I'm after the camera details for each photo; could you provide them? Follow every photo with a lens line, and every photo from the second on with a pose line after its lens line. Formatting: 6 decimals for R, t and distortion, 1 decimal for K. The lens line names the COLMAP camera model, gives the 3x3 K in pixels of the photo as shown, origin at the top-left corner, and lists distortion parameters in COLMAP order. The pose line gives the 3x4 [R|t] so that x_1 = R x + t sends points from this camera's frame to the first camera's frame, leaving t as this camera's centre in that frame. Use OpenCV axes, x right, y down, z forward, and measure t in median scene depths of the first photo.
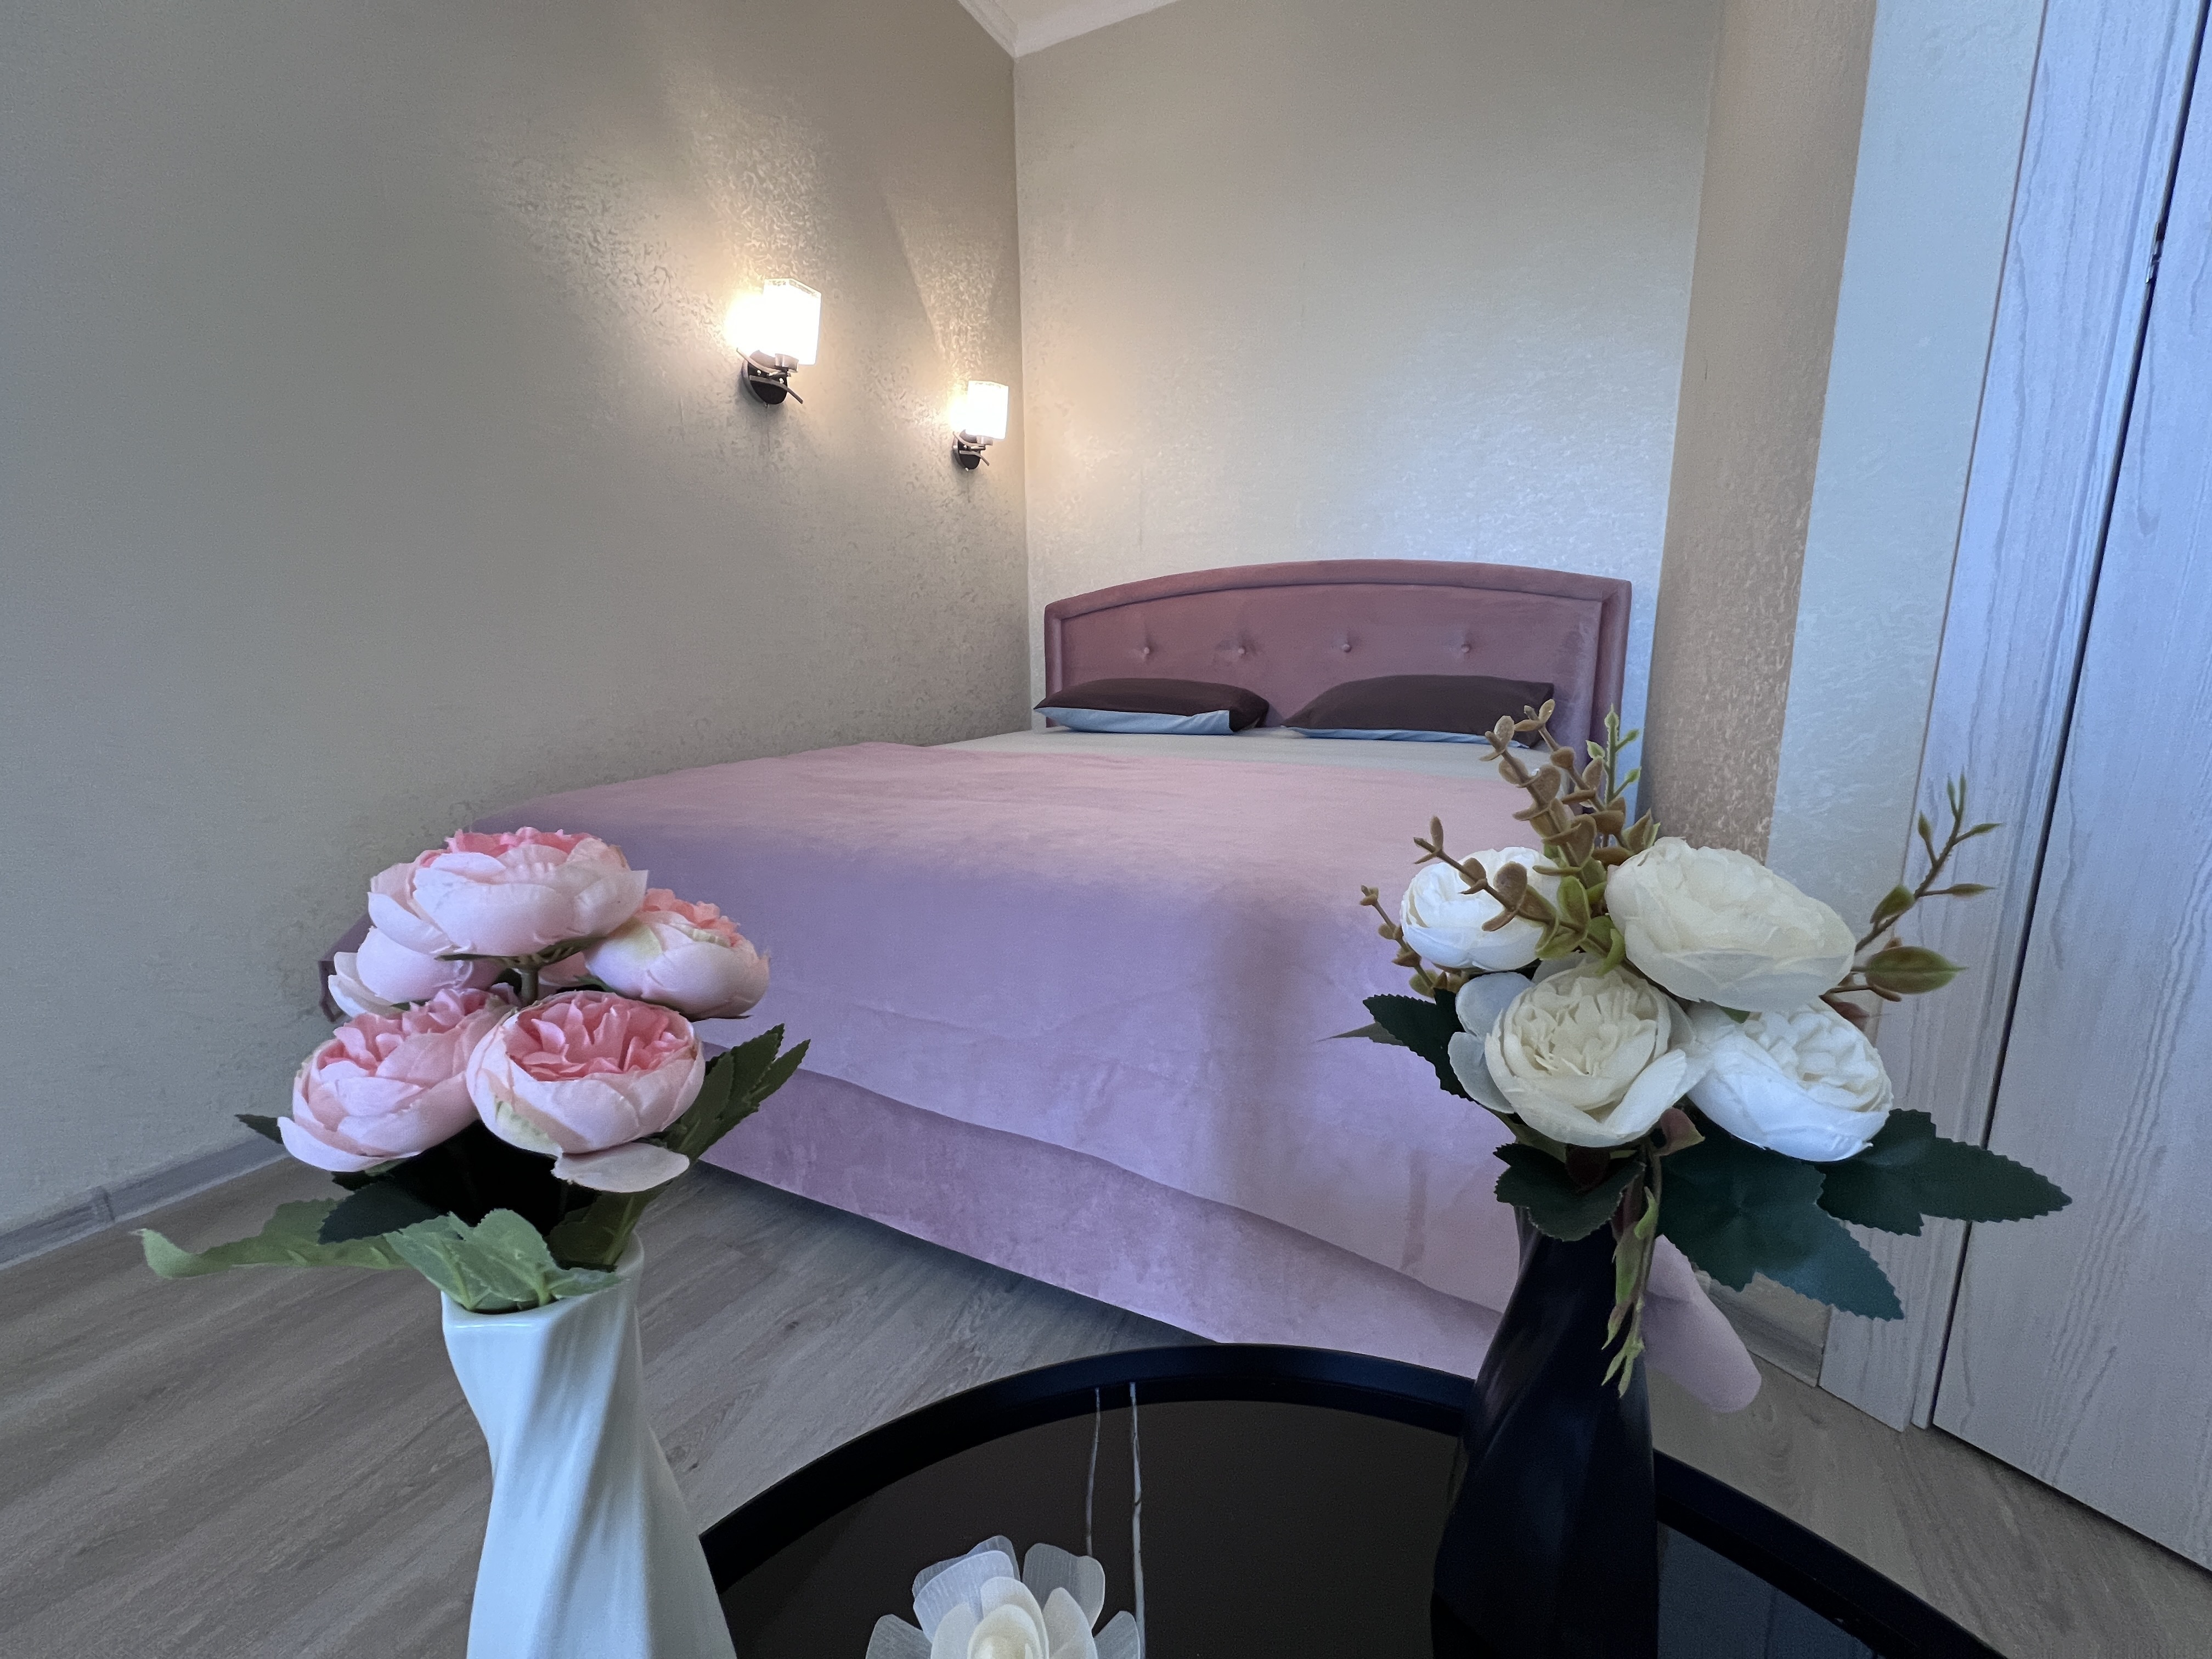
lens RADIAL K [[883.5, 0, 1114.6], [0, 883.5, 829.0], [0, 0, 1]] dist [-0.002695, 0.000606]
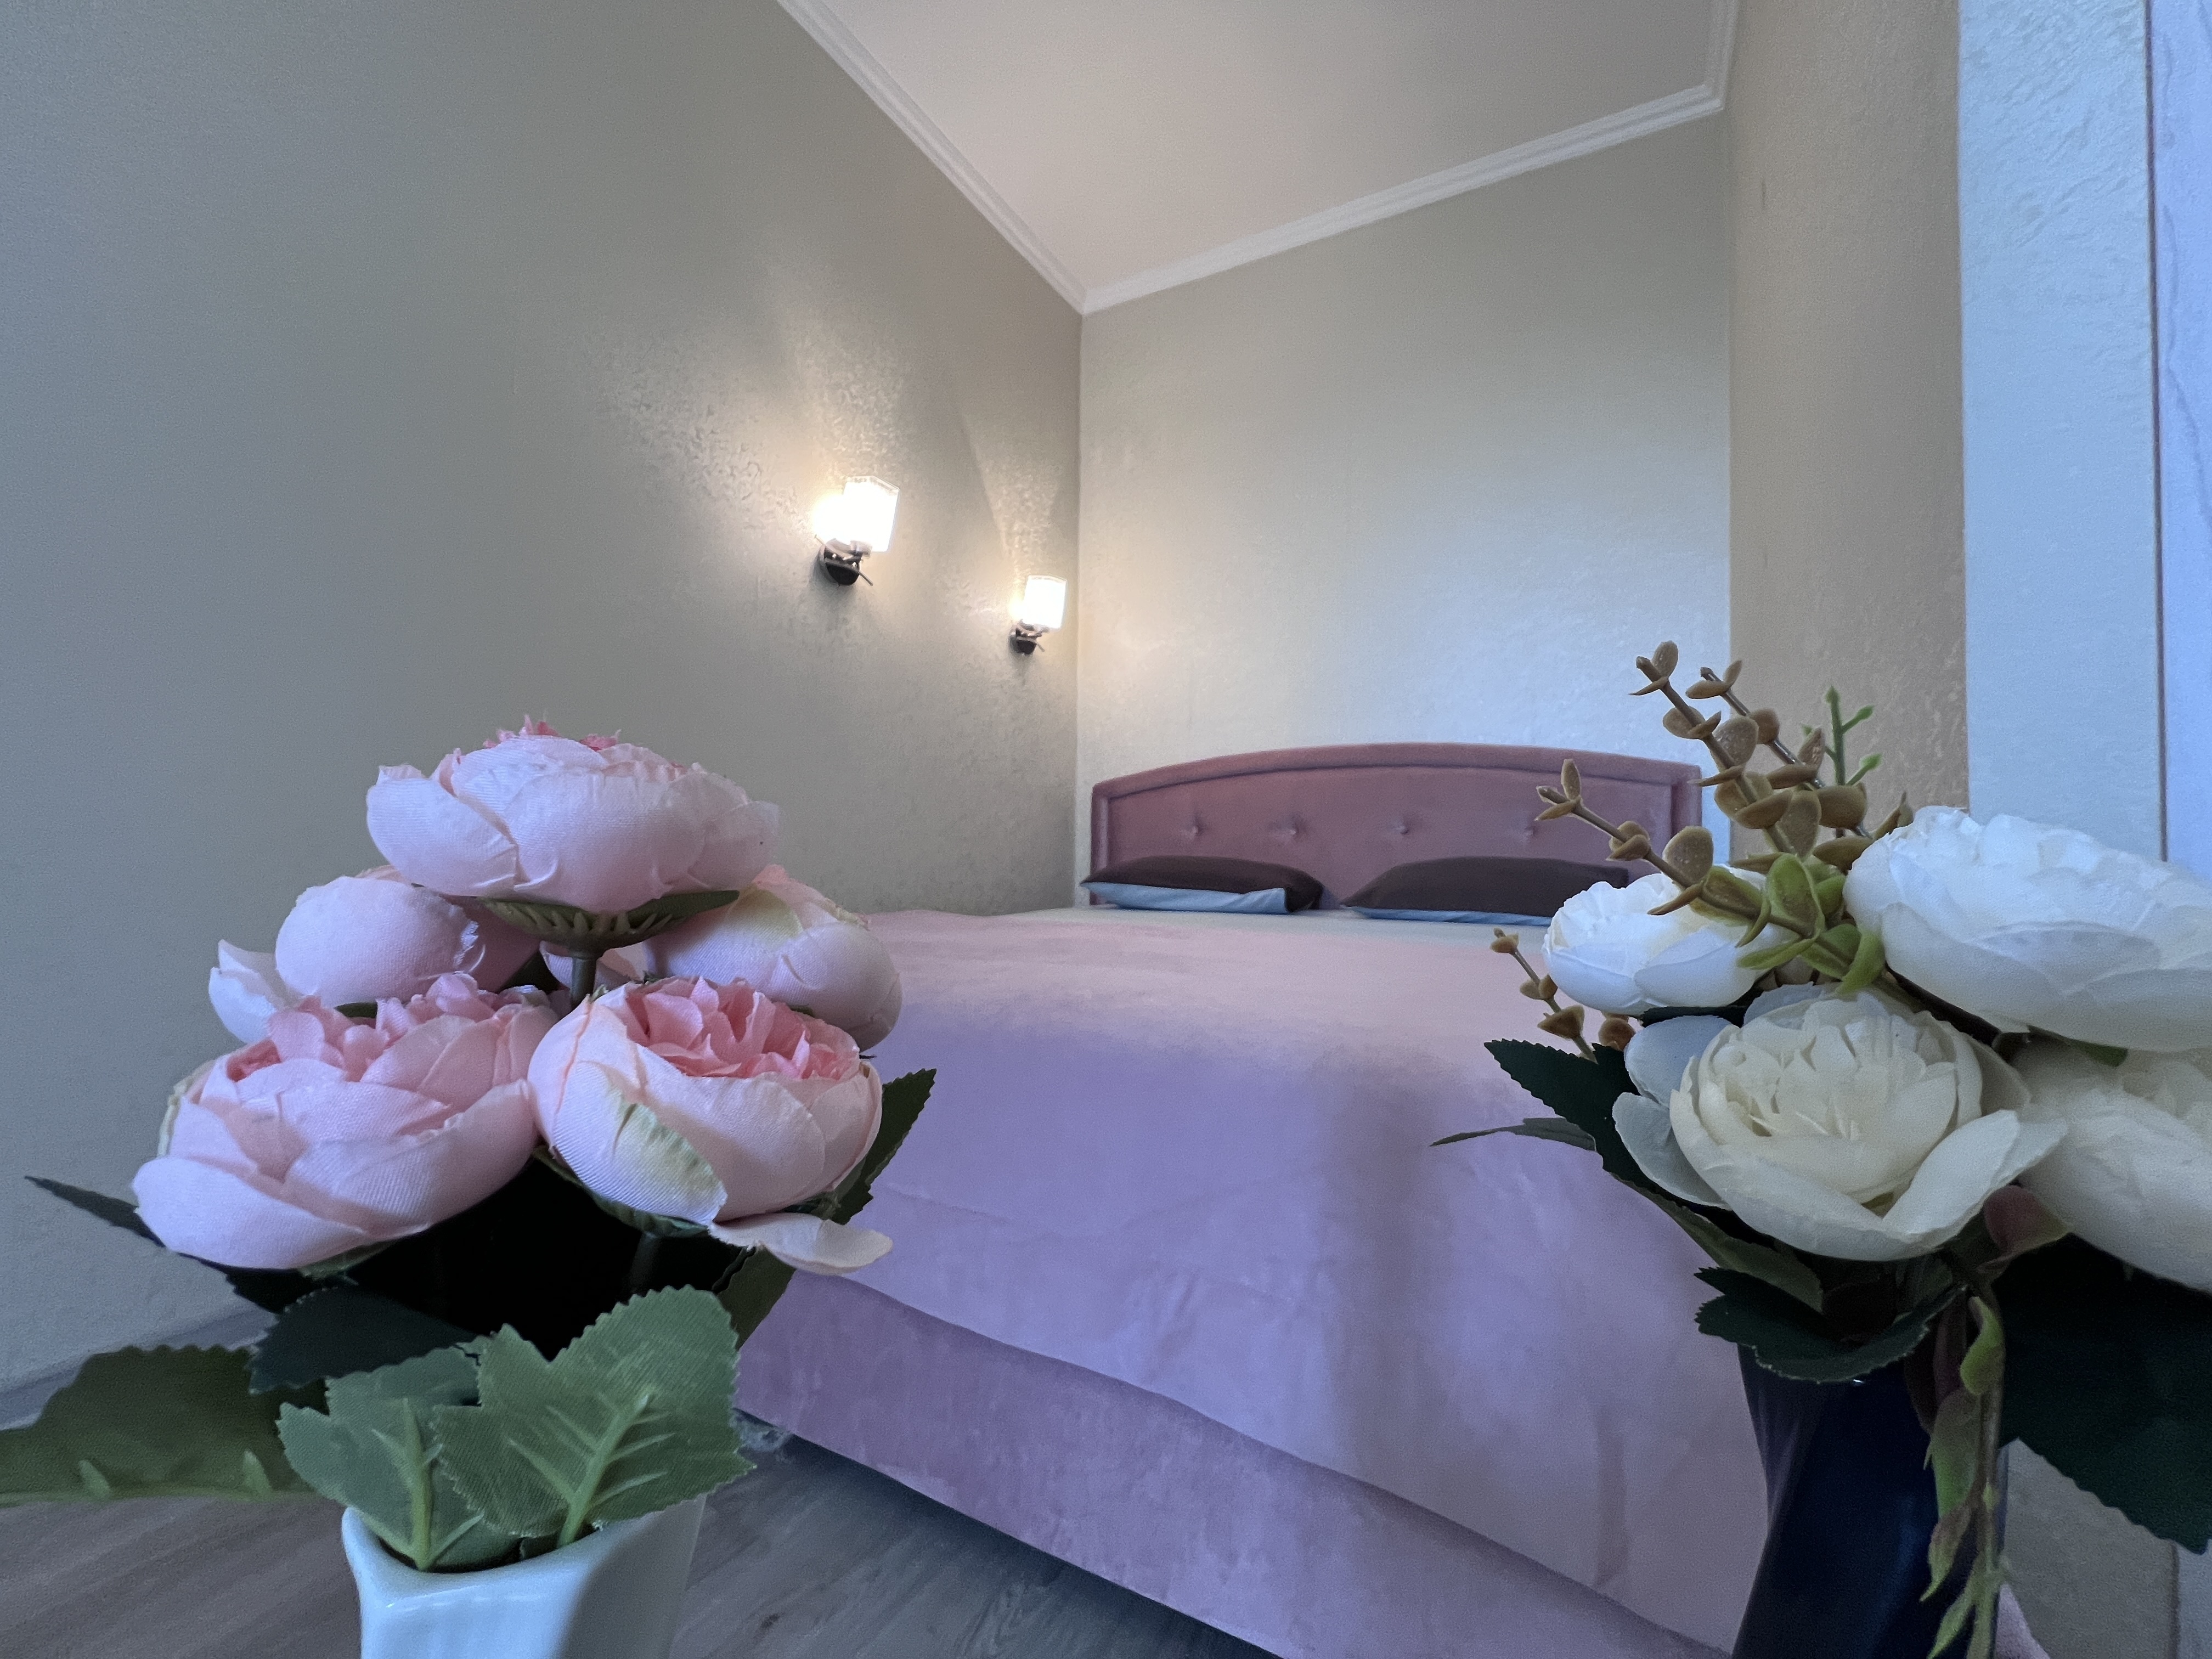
lens RADIAL K [[883.5, 0, 1114.6], [0, 883.5, 837.3], [0, 0, 1]] dist [-0.002695, 0.000606]
pose [[0.999098, 0.020534, -0.037157, -0.019738], [-0.027896, 0.977304, -0.209995, 0.017586], [0.032002, 0.210842, 0.976996, 0.044683]]
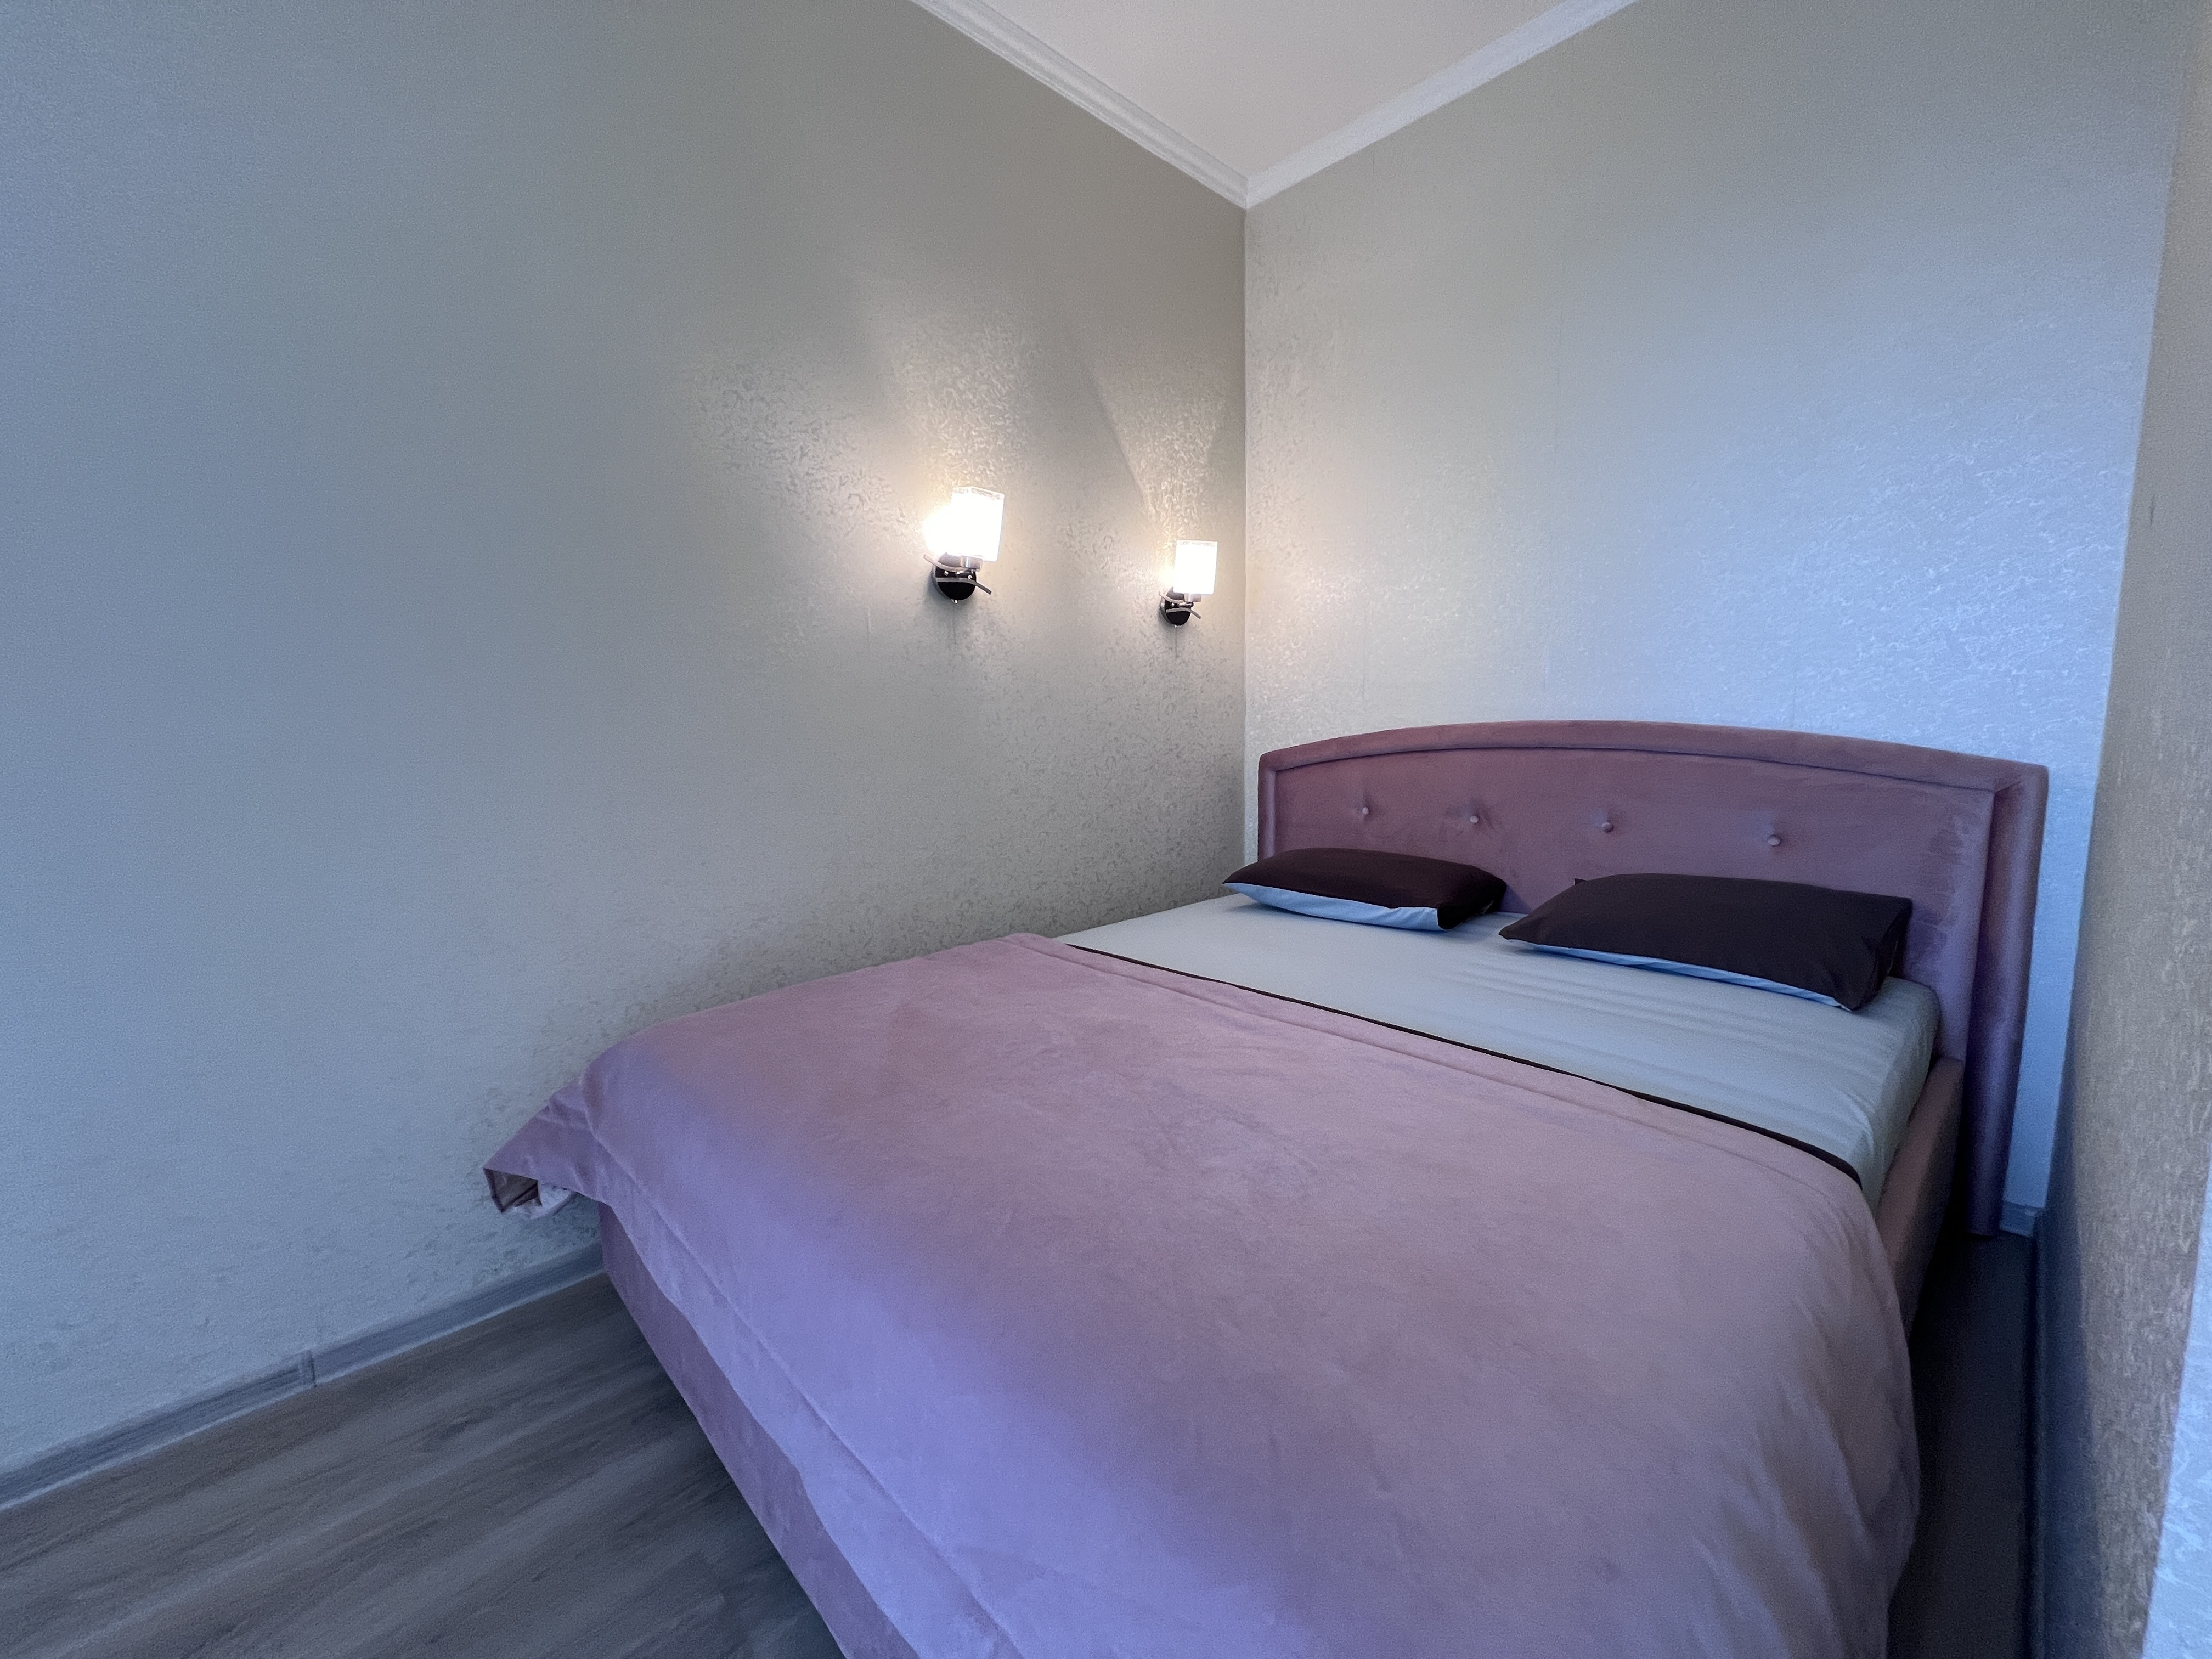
lens RADIAL K [[883.5, 0, 1115.9], [0, 883.5, 832.1], [0, 0, 1]] dist [-0.002695, 0.000606]
pose [[0.943266, 0.034935, -0.330195, 0.113692], [-0.057761, 0.996552, -0.059569, -0.136574], [0.326975, 0.075262, 0.942031, 0.093898]]
